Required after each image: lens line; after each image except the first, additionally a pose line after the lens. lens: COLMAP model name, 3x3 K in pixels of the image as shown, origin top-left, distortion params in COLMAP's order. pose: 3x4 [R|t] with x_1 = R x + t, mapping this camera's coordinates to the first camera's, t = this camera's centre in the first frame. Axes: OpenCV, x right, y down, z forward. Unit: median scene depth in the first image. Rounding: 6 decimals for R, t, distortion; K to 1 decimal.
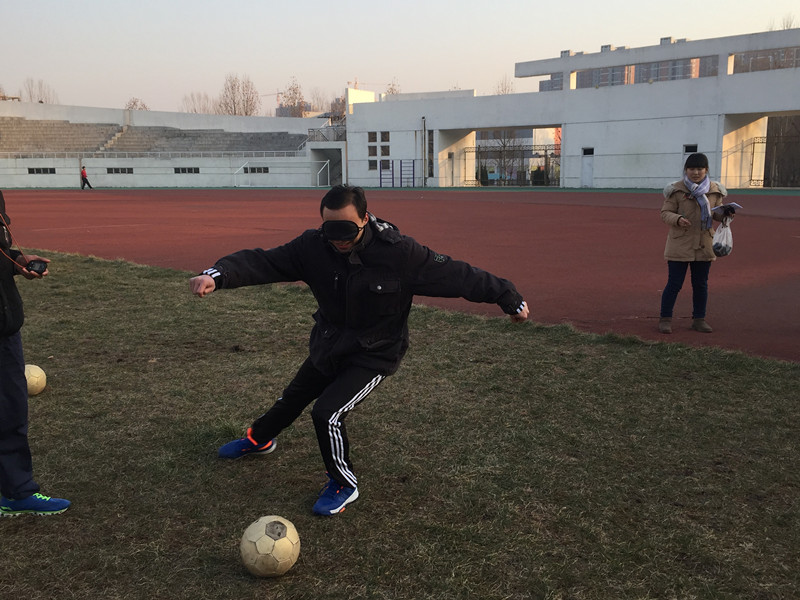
lens RADIAL K [[827.2, 0, 400.0], [0, 827.2, 300.0], [0, 0, 1]] dist [0.013669, 0.010989]
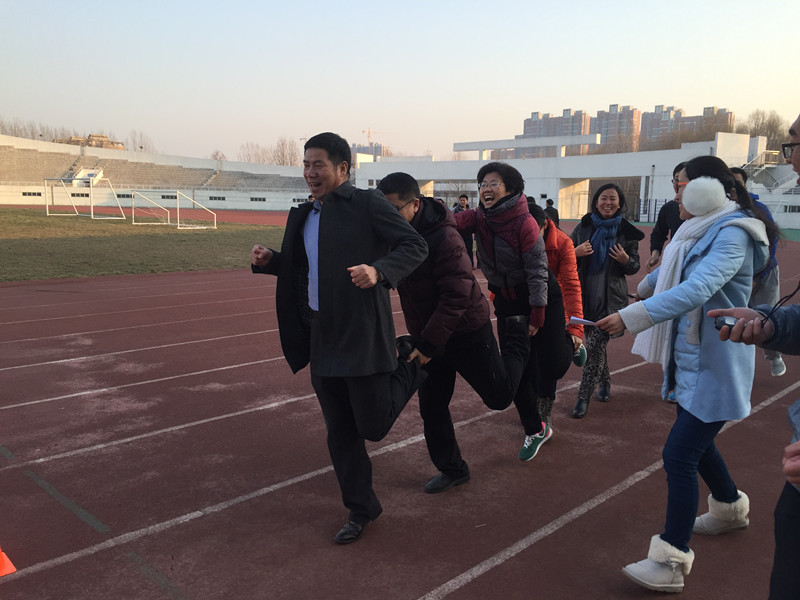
lens RADIAL K [[672.4, 0, 400.0], [0, 672.4, 300.0], [0, 0, 1]] dist [0.001590, 0.000348]
pose [[0.999558, 0.029731, 0.000755, 0.031638], [-0.029720, 0.999485, -0.012120, 0.055029], [-0.001115, 0.012092, 0.999926, -0.359352]]
